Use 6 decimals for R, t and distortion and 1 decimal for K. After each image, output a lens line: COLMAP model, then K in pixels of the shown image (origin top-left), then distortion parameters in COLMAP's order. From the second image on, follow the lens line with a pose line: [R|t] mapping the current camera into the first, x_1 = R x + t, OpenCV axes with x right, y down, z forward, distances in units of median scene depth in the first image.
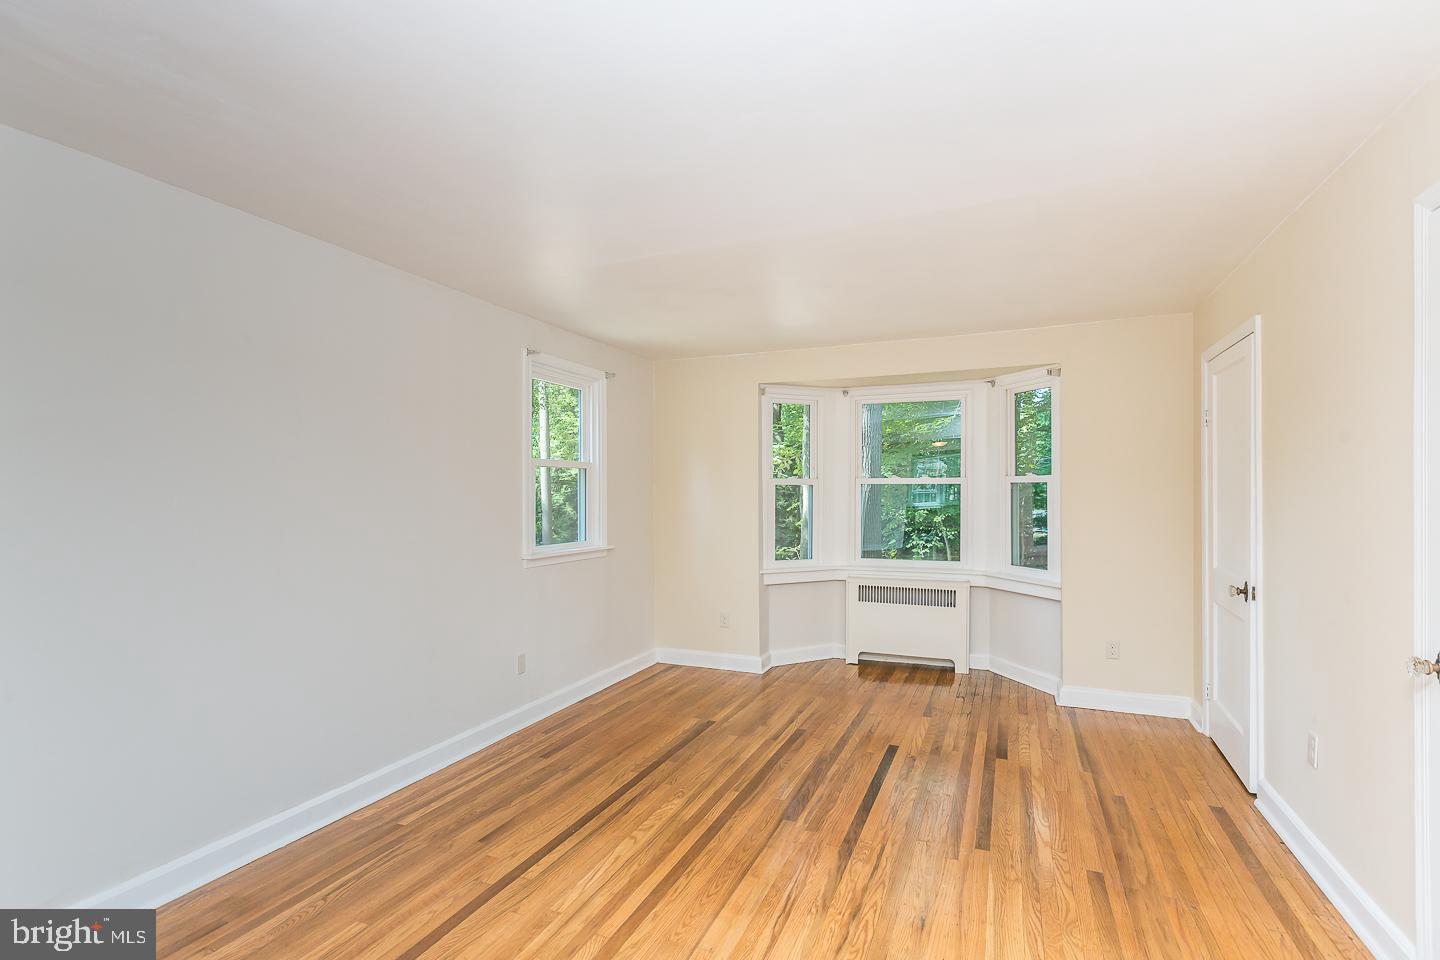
lens RADIAL K [[683.4, 0, 701.8], [0, 683.4, 493.7], [0, 0, 1]] dist [-0.000940, -0.000479]
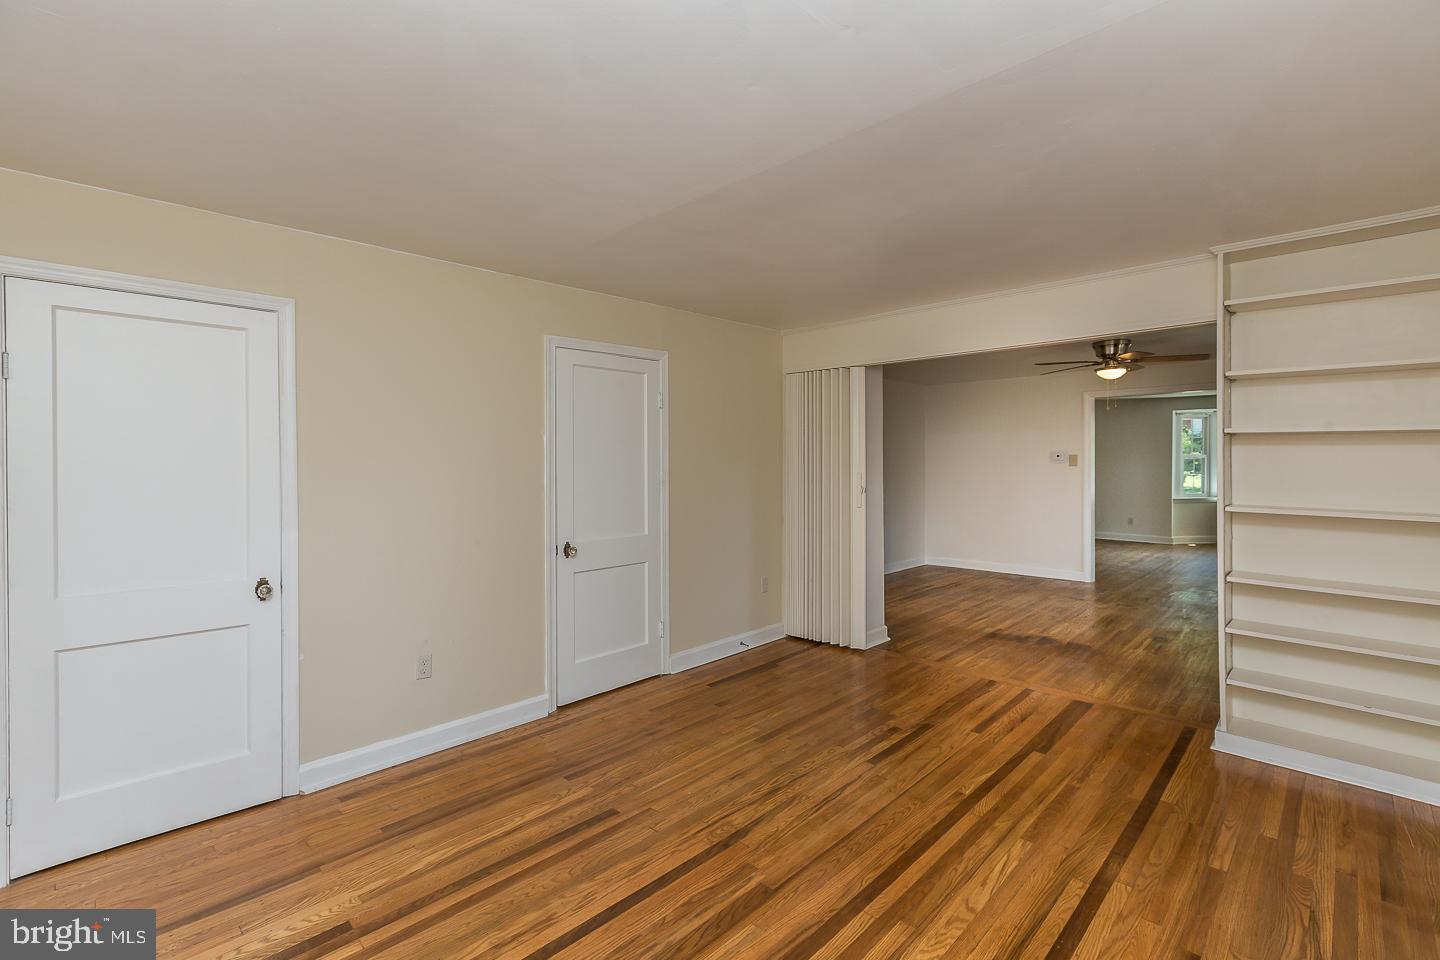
lens RADIAL K [[660.4, 0, 689.3], [0, 660.4, 463.8], [0, 0, 1]] dist [0.002142, -0.000014]
pose [[-0.931282, 0.010060, 0.364161, -0.064396], [0.012660, 0.999909, 0.004754, -0.024392], [-0.364080, 0.009038, -0.931324, 1.481613]]
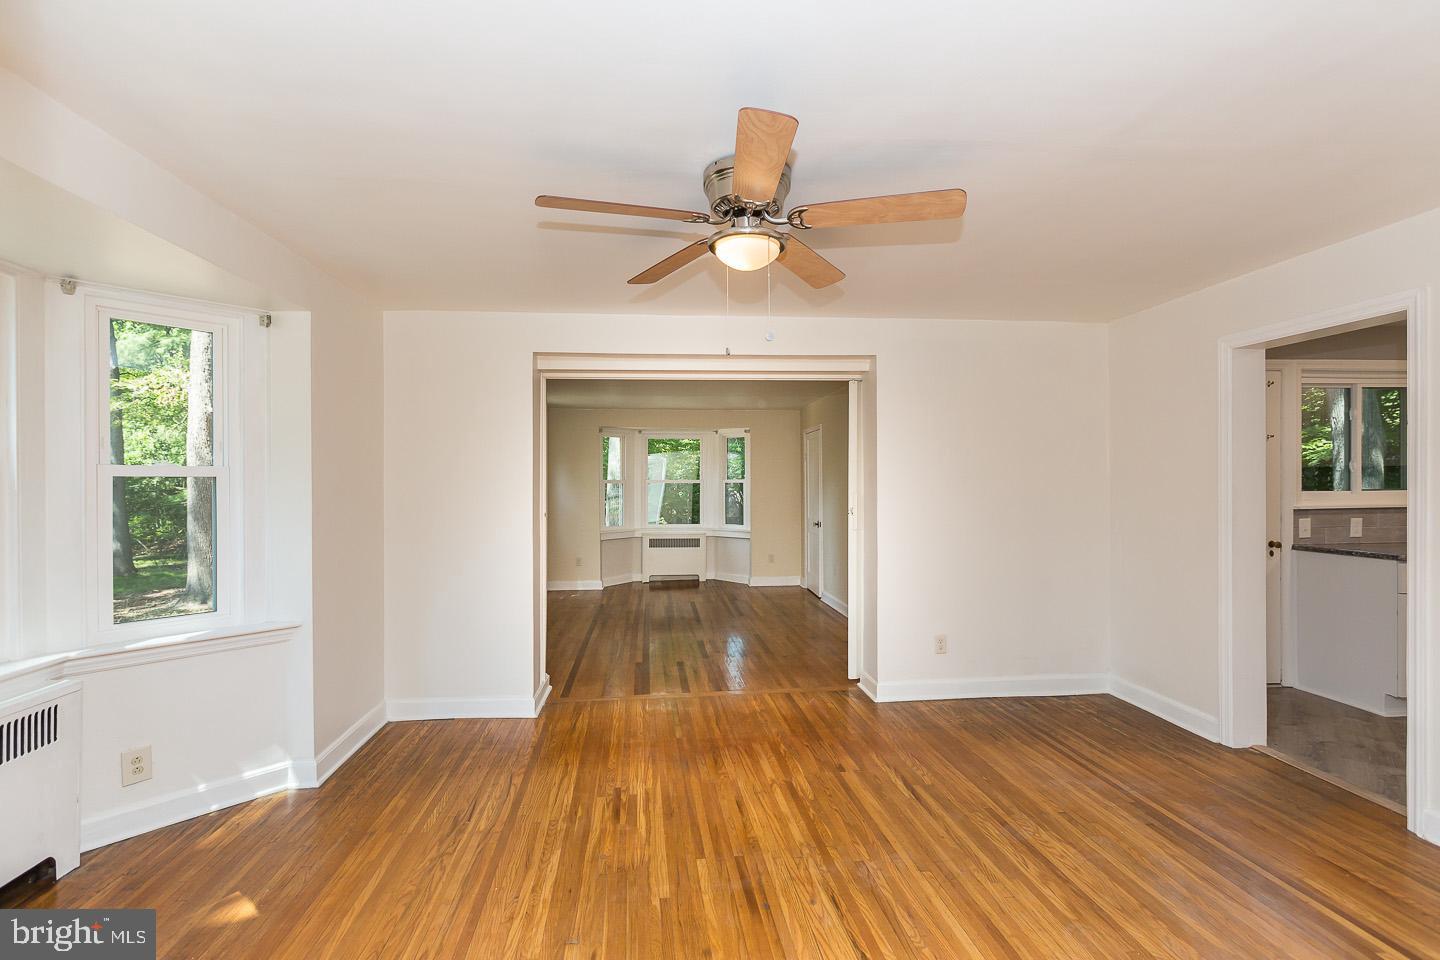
lens RADIAL K [[681.5, 0, 720.0], [0, 681.5, 480.0], [0, 0, 1]] dist [-0.001352, -0.000258]
pose [[0.867996, 0.005018, 0.496546, -0.804658], [0.002206, 0.999900, -0.013962, 0.005204], [-0.496567, 0.013214, 0.867898, -1.053546]]
